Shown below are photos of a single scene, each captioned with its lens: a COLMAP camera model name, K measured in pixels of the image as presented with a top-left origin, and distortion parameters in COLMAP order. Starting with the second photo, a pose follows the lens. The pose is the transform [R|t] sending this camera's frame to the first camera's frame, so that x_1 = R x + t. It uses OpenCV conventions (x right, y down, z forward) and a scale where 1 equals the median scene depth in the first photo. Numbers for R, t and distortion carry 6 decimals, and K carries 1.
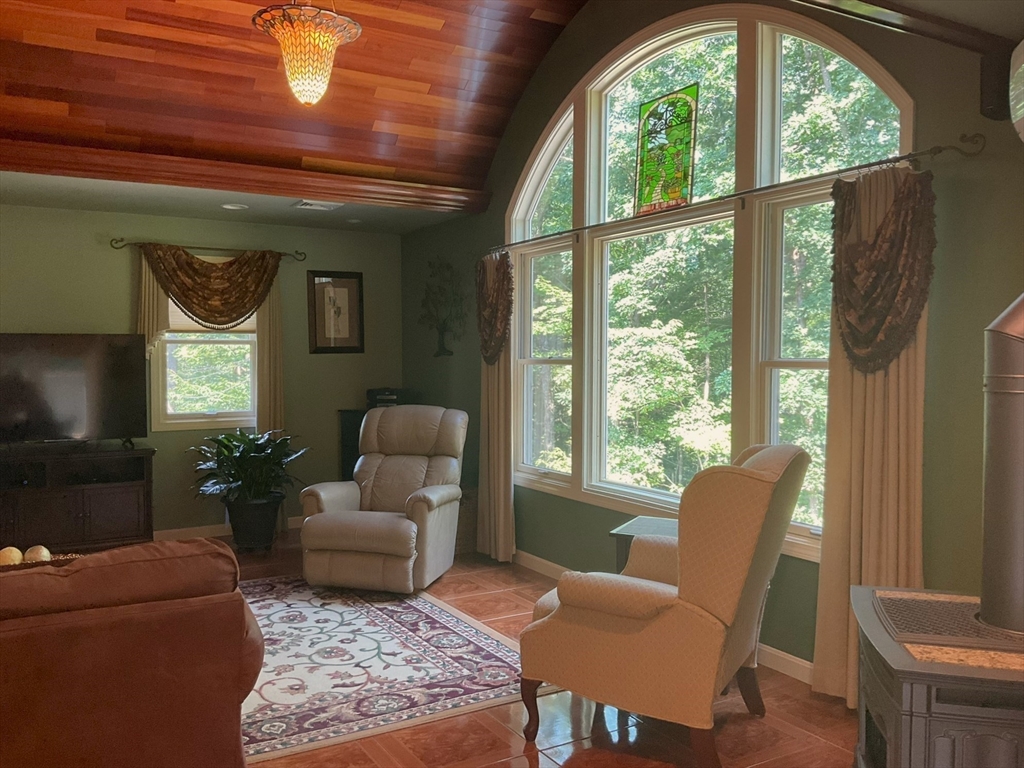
lens RADIAL K [[857.1, 0, 515.1], [0, 857.1, 384.9], [0, 0, 1]] dist [-0.000532, -0.014421]
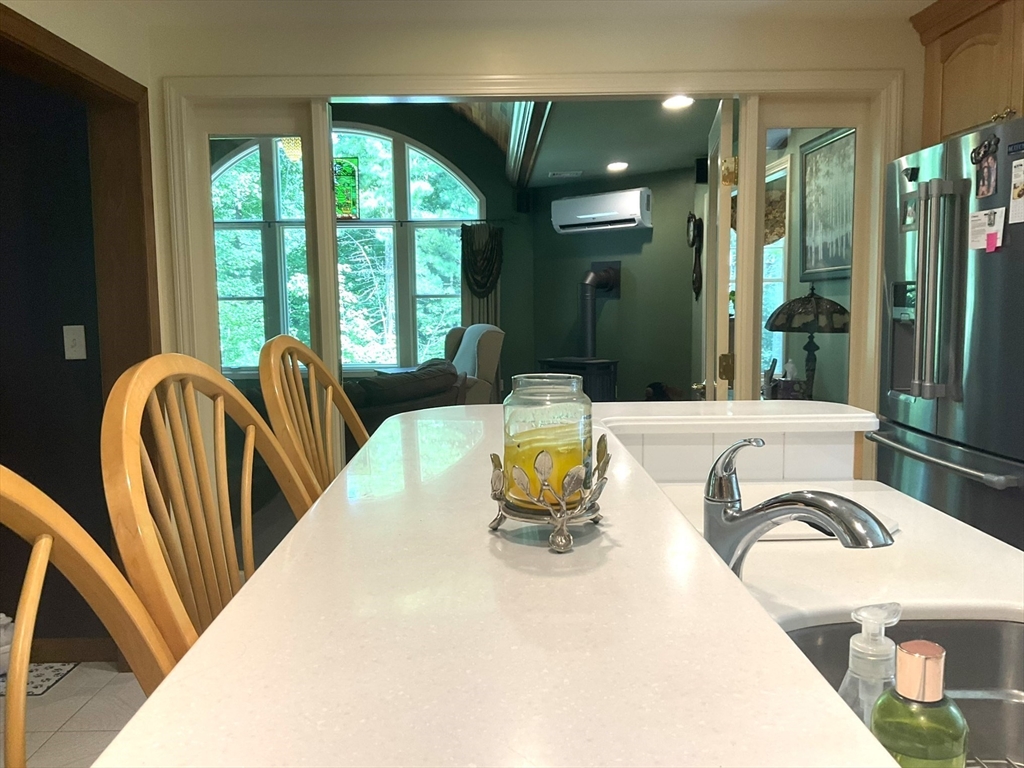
lens RADIAL K [[857.1, 0, 508.1], [0, 857.1, 384.1], [0, 0, 1]] dist [-0.000532, -0.014421]
pose [[0.480235, -0.103555, 0.871006, -1.994275], [0.045820, 0.994612, 0.092987, 0.009072], [-0.875942, -0.004746, 0.482392, -0.398389]]
